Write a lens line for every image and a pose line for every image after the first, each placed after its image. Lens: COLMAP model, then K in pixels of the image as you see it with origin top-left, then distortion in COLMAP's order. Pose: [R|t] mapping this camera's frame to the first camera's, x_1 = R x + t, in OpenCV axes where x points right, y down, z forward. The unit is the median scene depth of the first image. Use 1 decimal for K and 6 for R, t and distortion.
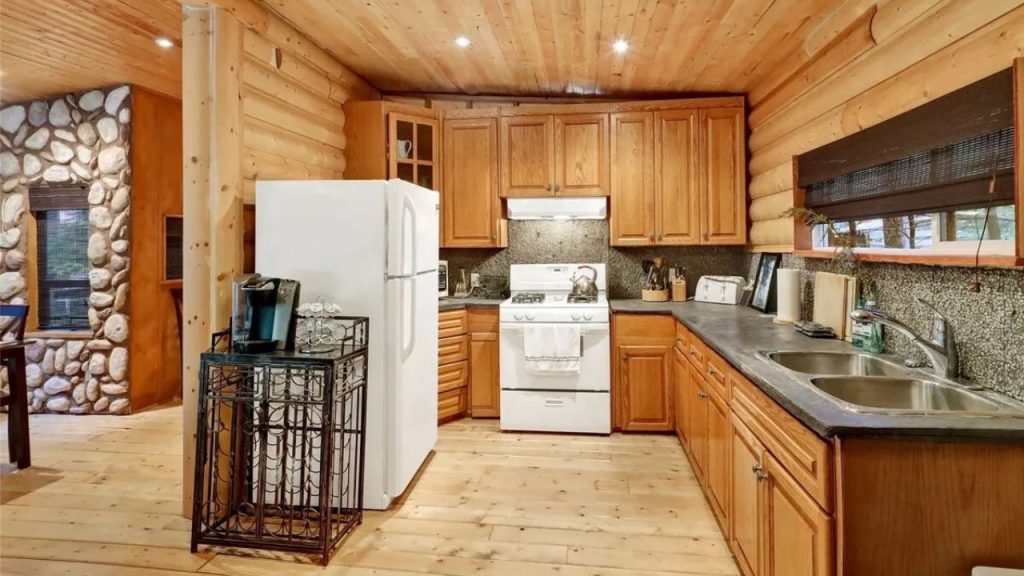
lens RADIAL K [[508.4, 0, 514.0], [0, 508.4, 241.4], [0, 0, 1]] dist [0.003948, -0.000024]
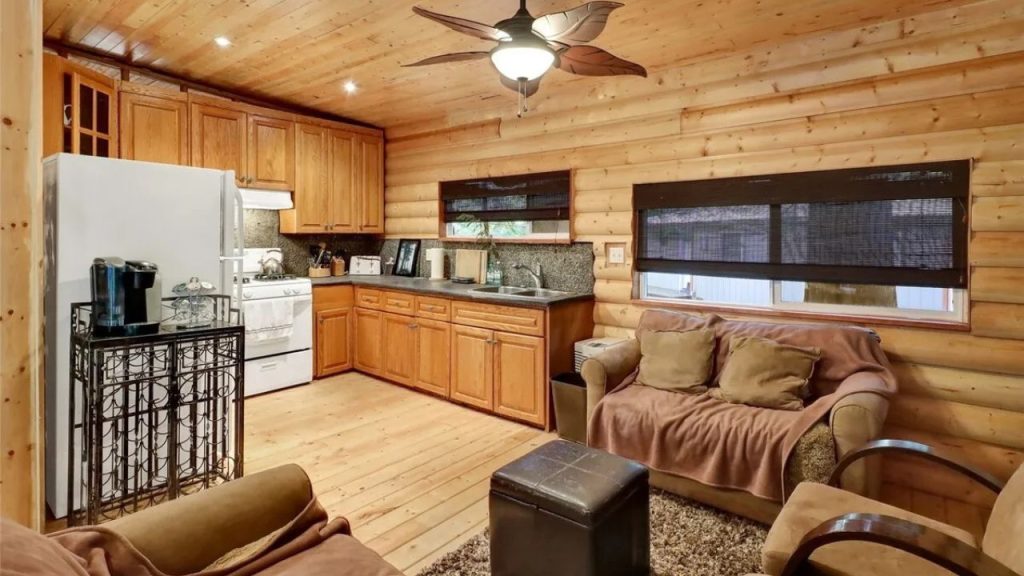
lens RADIAL K [[508.4, 0, 514.0], [0, 508.4, 241.4], [0, 0, 1]] dist [0.003948, -0.000024]
pose [[0.532865, 0.000621, 0.846200, -0.558852], [-0.018279, 0.999775, 0.010777, 0.006220], [-0.846003, -0.021211, 0.532757, -0.085635]]
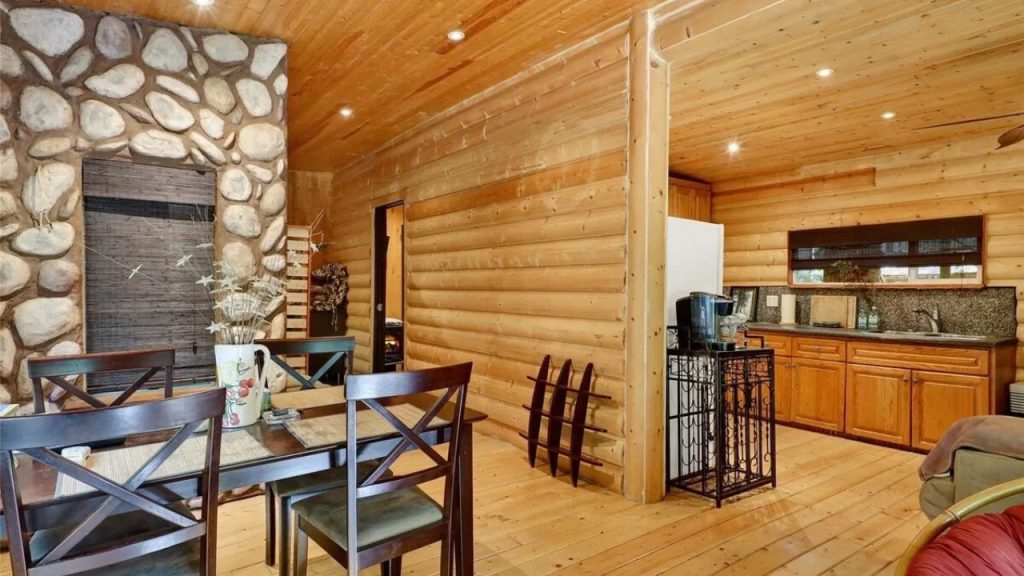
lens RADIAL K [[538.4, 0, 508.7], [0, 538.4, 294.8], [0, 0, 1]] dist [0.001985, -0.000411]
pose [[0.731885, 0.007652, 0.681386, -1.079186], [-0.020734, 0.999724, 0.011043, 0.040583], [-0.681113, -0.022210, 0.731841, 0.213121]]
